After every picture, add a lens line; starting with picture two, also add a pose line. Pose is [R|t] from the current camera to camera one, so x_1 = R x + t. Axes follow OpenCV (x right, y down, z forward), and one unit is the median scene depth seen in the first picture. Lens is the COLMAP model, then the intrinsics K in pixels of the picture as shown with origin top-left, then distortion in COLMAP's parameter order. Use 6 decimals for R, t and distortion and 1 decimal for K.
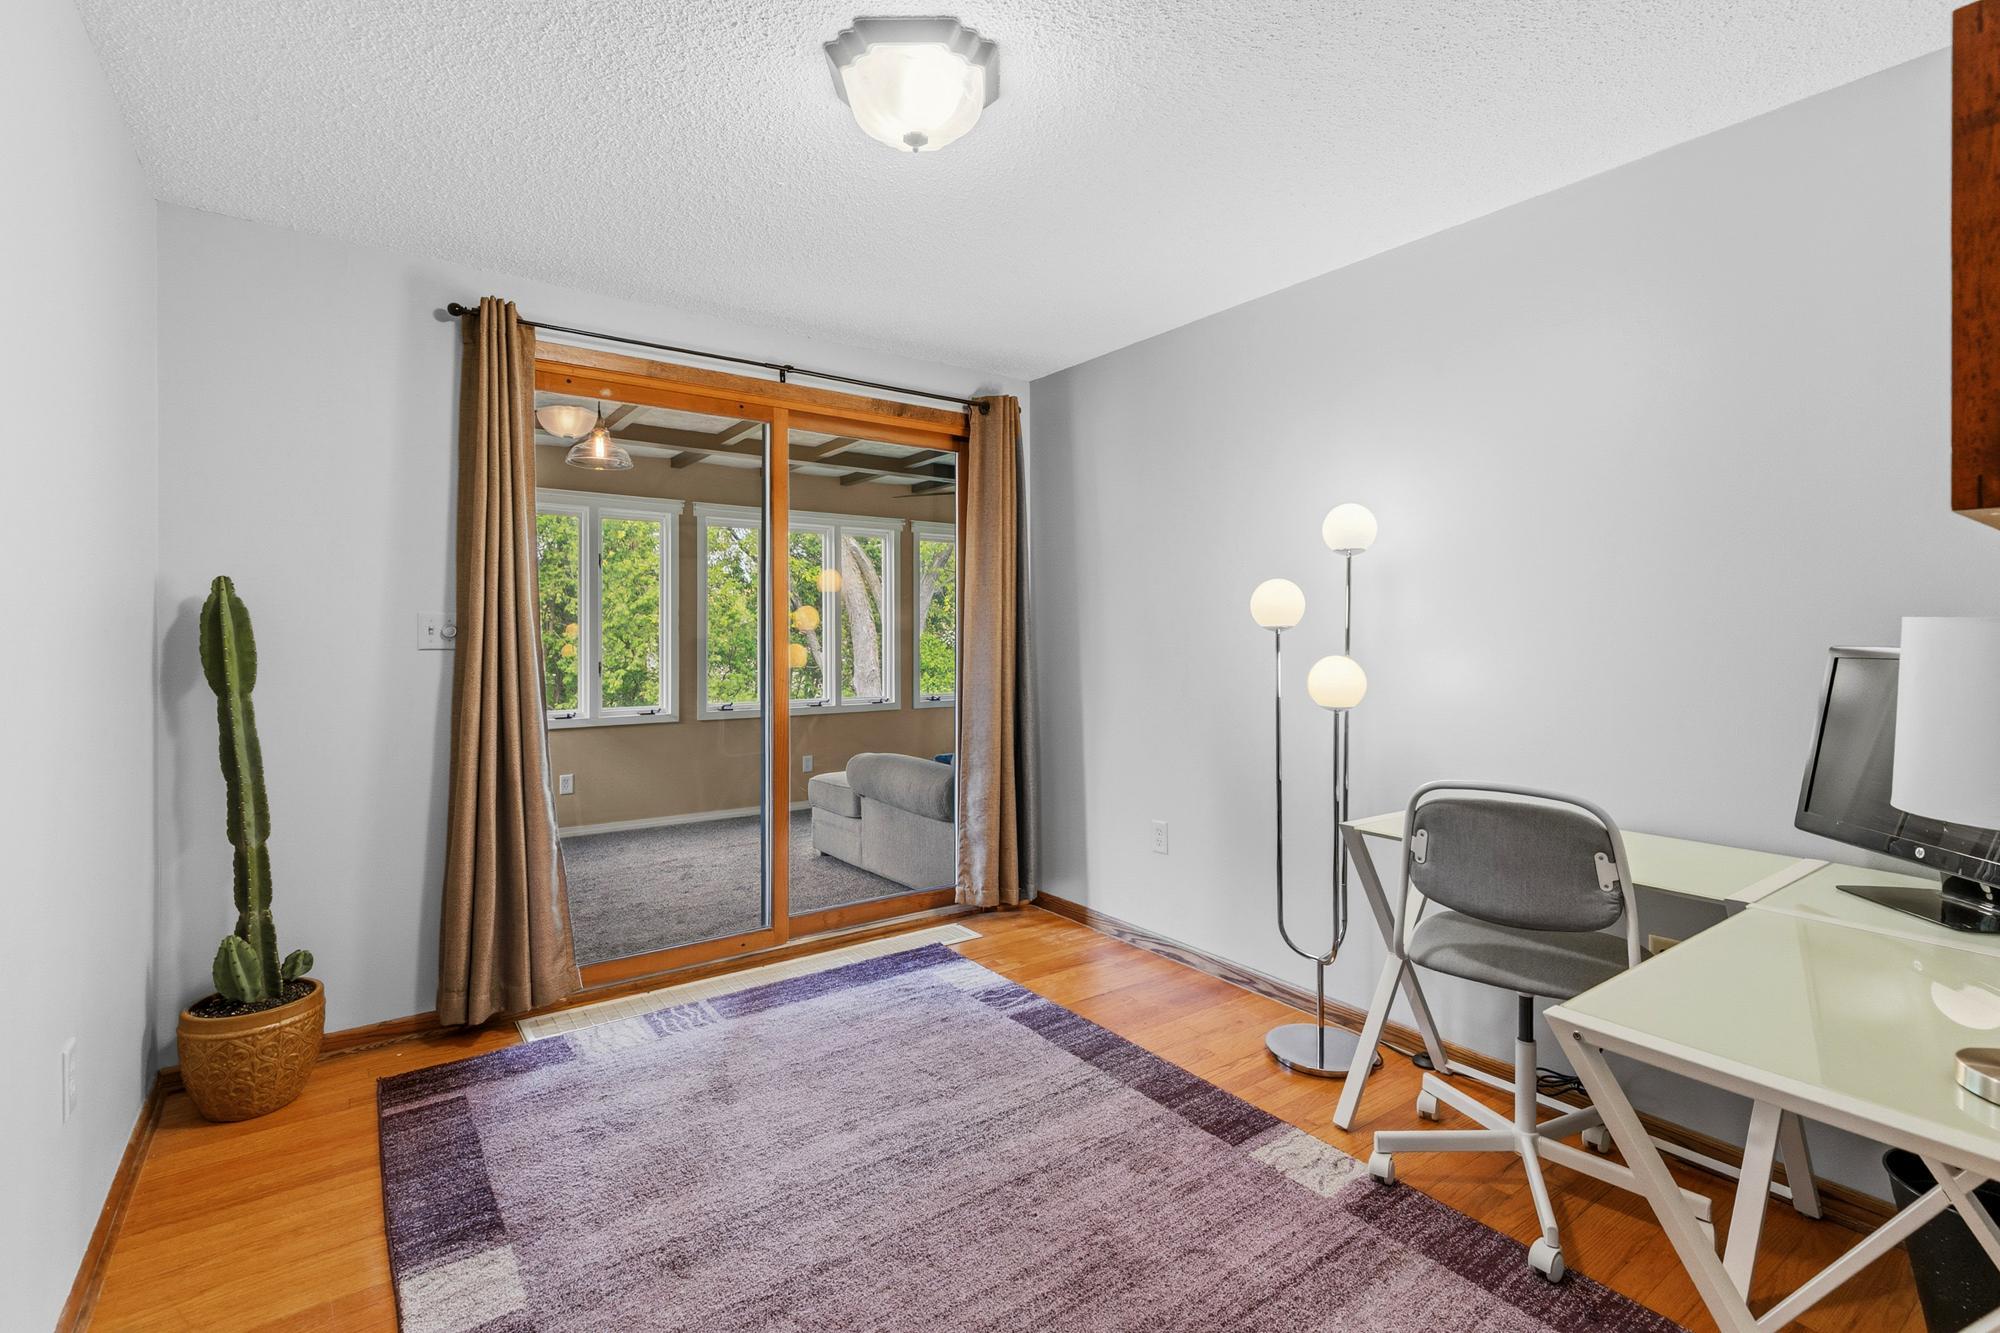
lens RADIAL K [[926.0, 0, 1005.6], [0, 926.0, 653.3], [0, 0, 1]] dist [-0.002719, -0.000272]
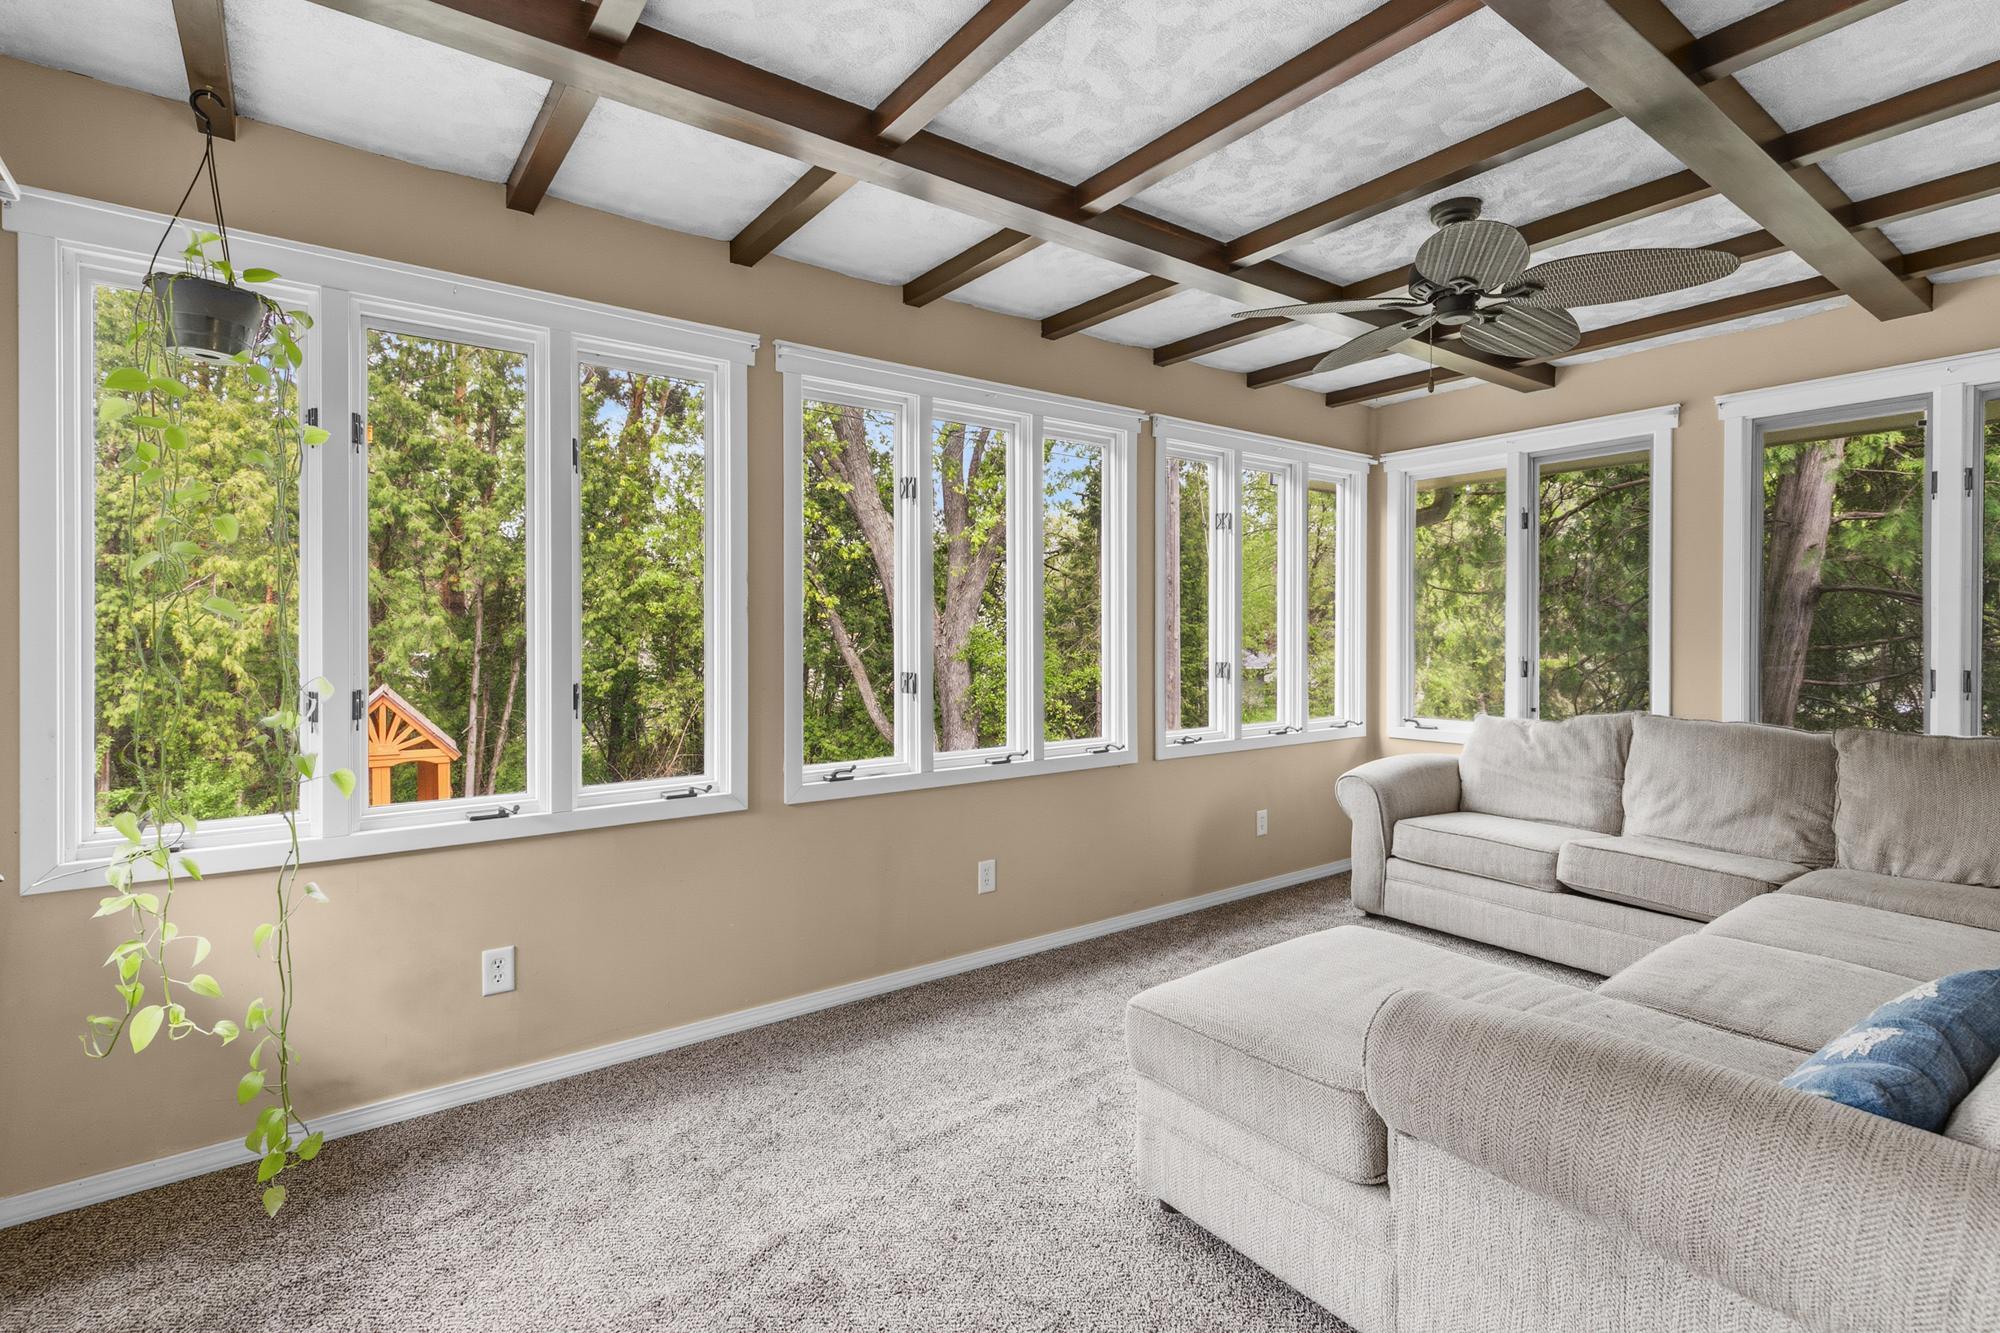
lens RADIAL K [[926.0, 0, 994.2], [0, 926.0, 655.6], [0, 0, 1]] dist [-0.002719, -0.000272]
pose [[0.999998, 0.001863, 0.000818, -0.212783], [-0.001868, 0.999976, 0.006663, -0.005707], [-0.000806, -0.006665, 0.999977, 0.495578]]
